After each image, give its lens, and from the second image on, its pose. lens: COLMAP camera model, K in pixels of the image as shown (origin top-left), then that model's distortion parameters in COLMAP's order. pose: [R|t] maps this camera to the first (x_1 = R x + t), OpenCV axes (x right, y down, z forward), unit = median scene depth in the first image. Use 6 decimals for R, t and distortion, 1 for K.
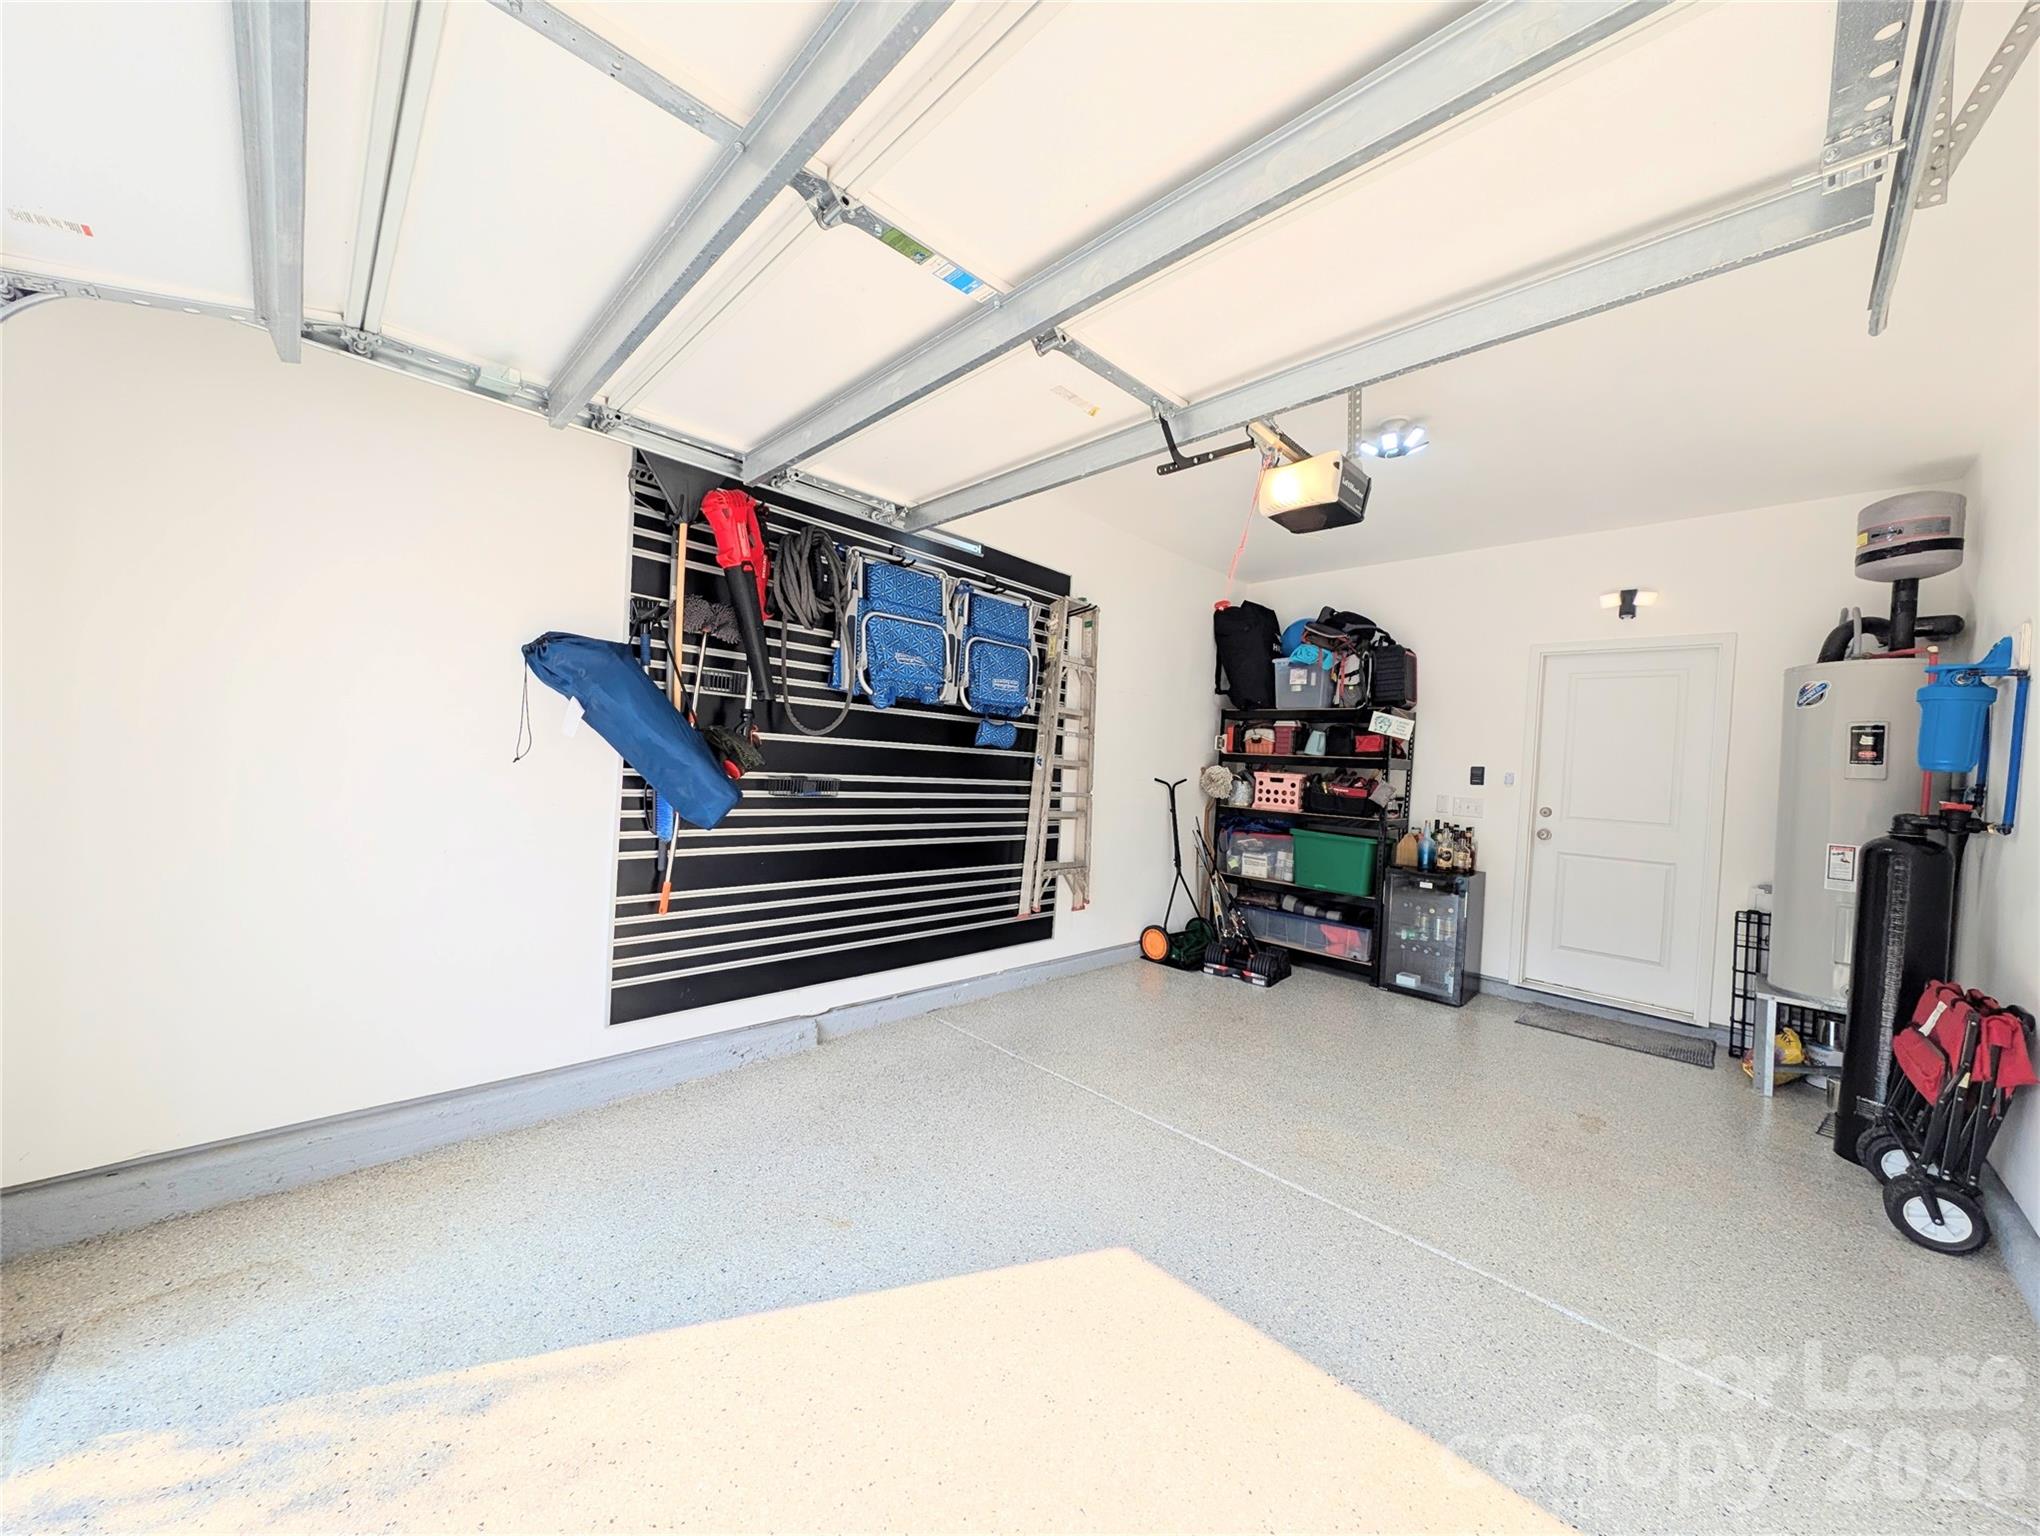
lens RADIAL K [[731.2, 0, 1018.3], [0, 731.2, 778.8], [0, 0, 1]] dist [0.010680, -0.007747]
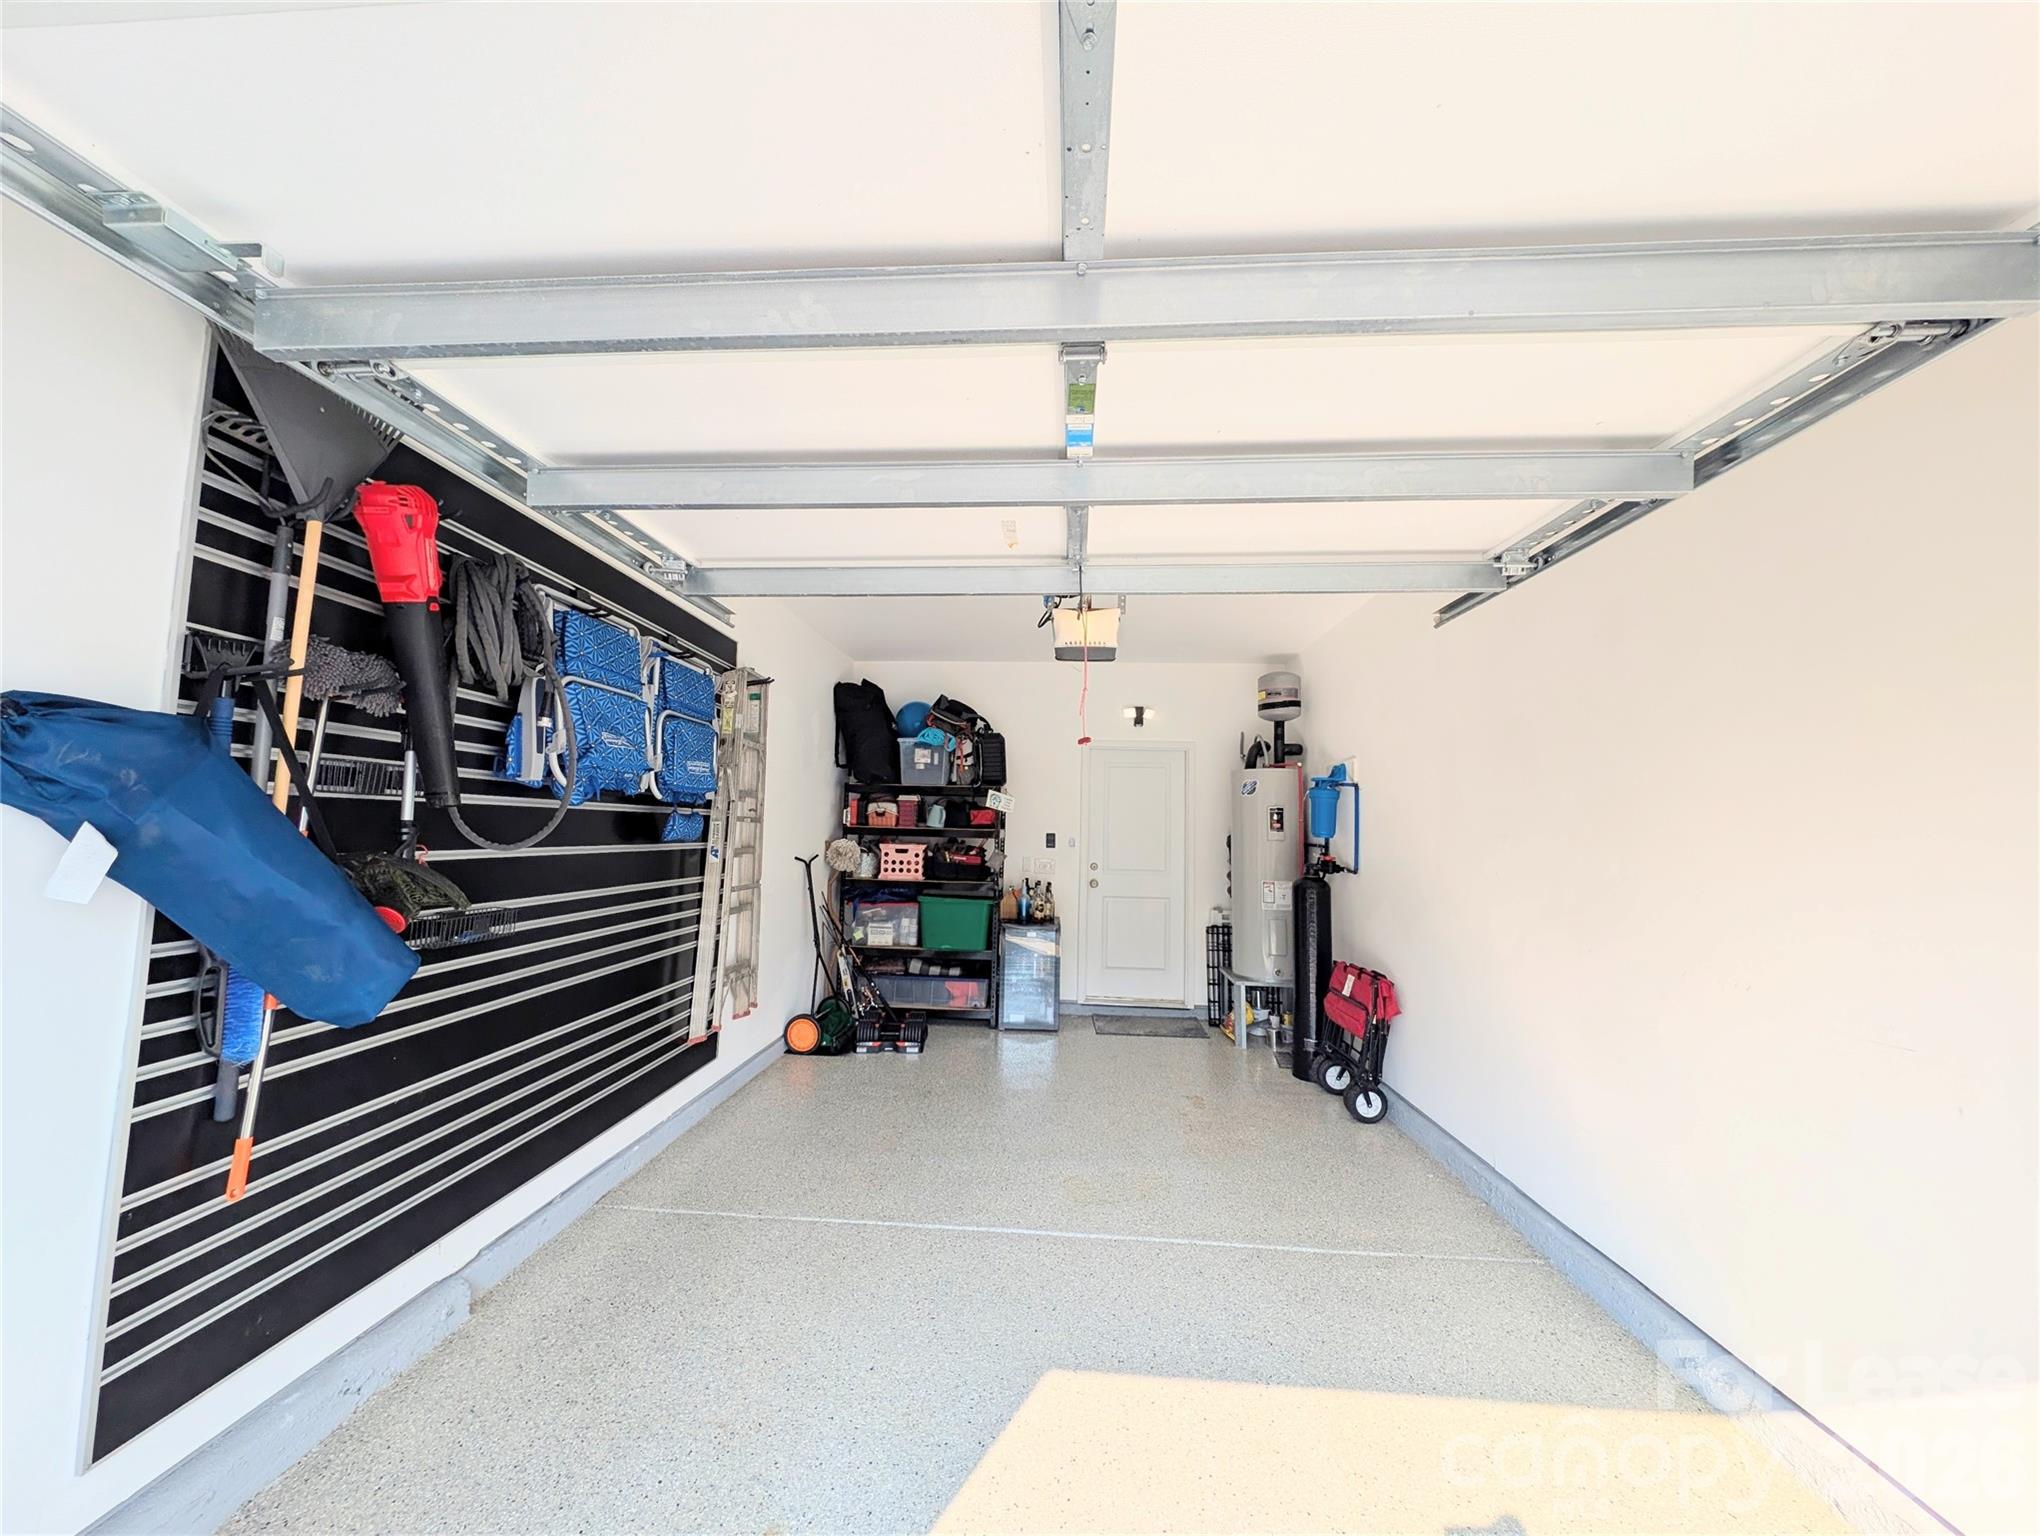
lens RADIAL K [[721.2, 0, 1025.8], [0, 721.2, 772.4], [0, 0, 1]] dist [-0.004154, -0.000242]
pose [[0.745088, 0.015449, 0.666787, -0.240026], [0.031186, 0.997831, -0.057967, -0.051759], [-0.666236, 0.063985, 0.742991, 0.106623]]
